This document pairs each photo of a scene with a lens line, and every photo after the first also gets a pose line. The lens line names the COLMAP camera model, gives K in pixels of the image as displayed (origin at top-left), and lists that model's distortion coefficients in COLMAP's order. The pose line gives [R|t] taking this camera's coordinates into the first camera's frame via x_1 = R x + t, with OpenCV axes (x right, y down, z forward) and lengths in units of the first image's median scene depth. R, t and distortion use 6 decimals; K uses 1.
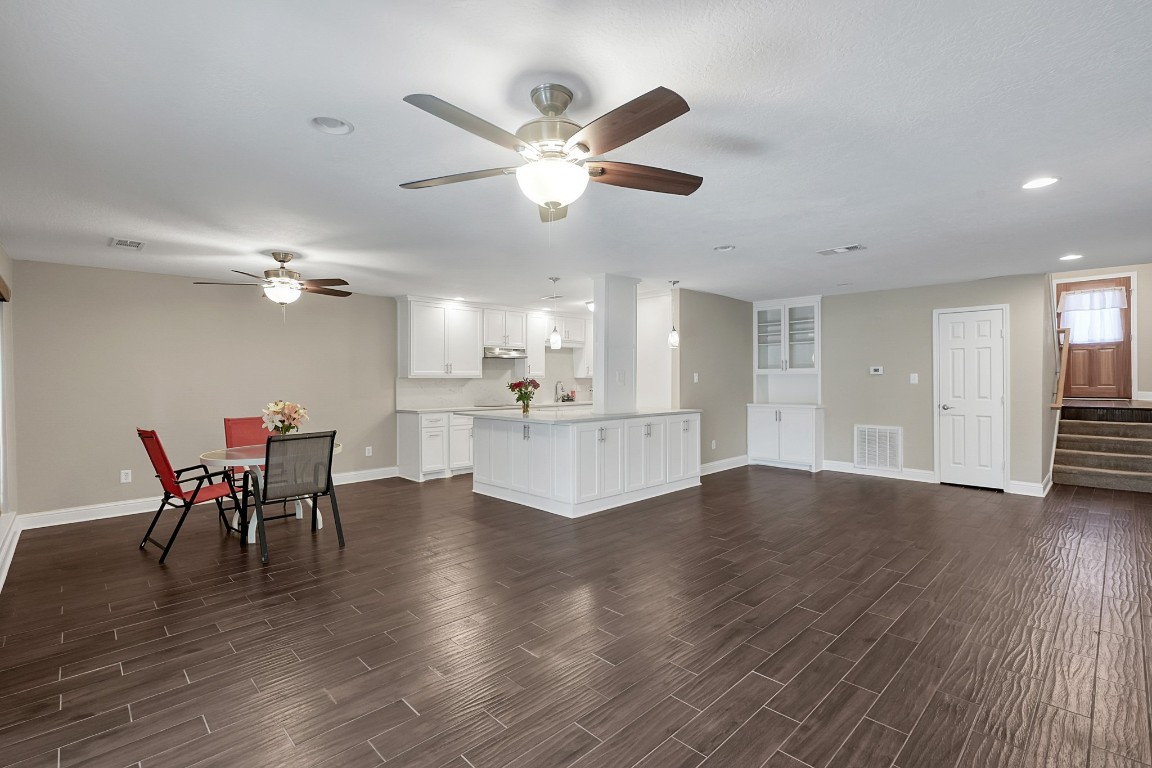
lens RADIAL K [[528.2, 0, 578.4], [0, 528.2, 379.9], [0, 0, 1]] dist [0.004411, -0.000558]
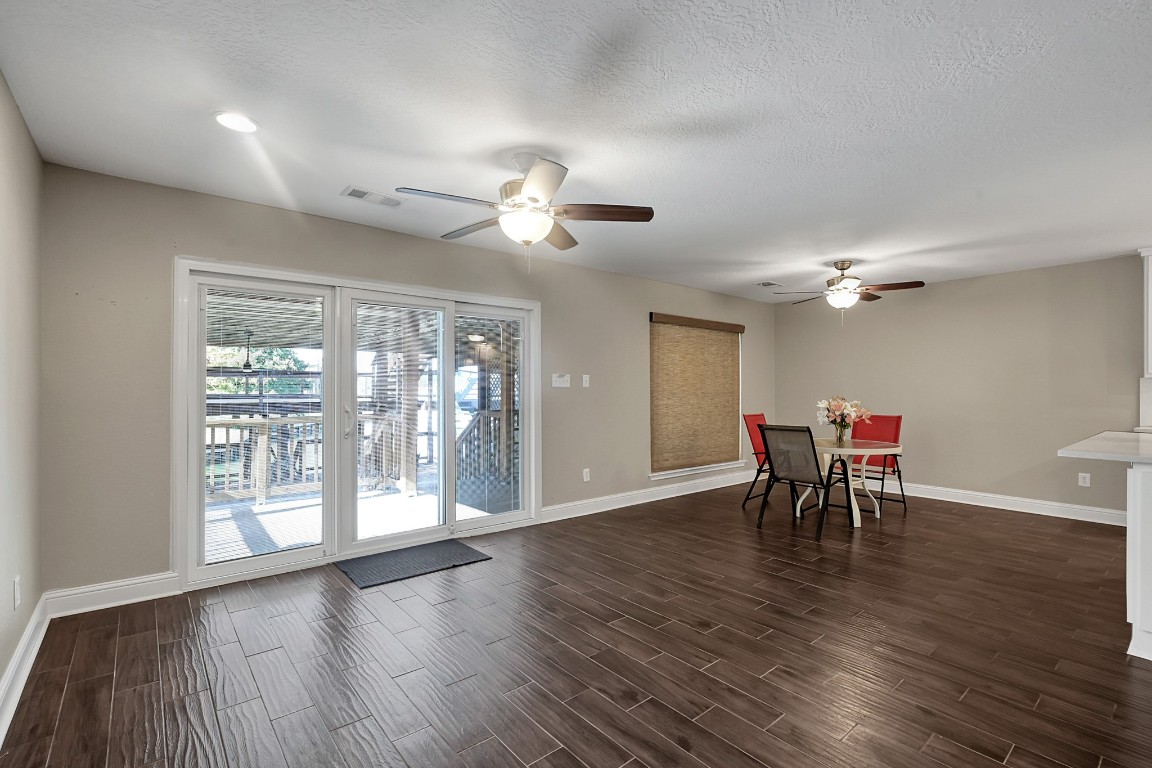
lens RADIAL K [[528.2, 0, 576.5], [0, 528.2, 388.6], [0, 0, 1]] dist [0.004411, -0.000558]
pose [[-0.070988, 0.013580, -0.997385, 0.403685], [-0.004632, 0.999892, 0.013944, 0.004502], [0.997466, 0.005609, -0.070917, 0.393964]]
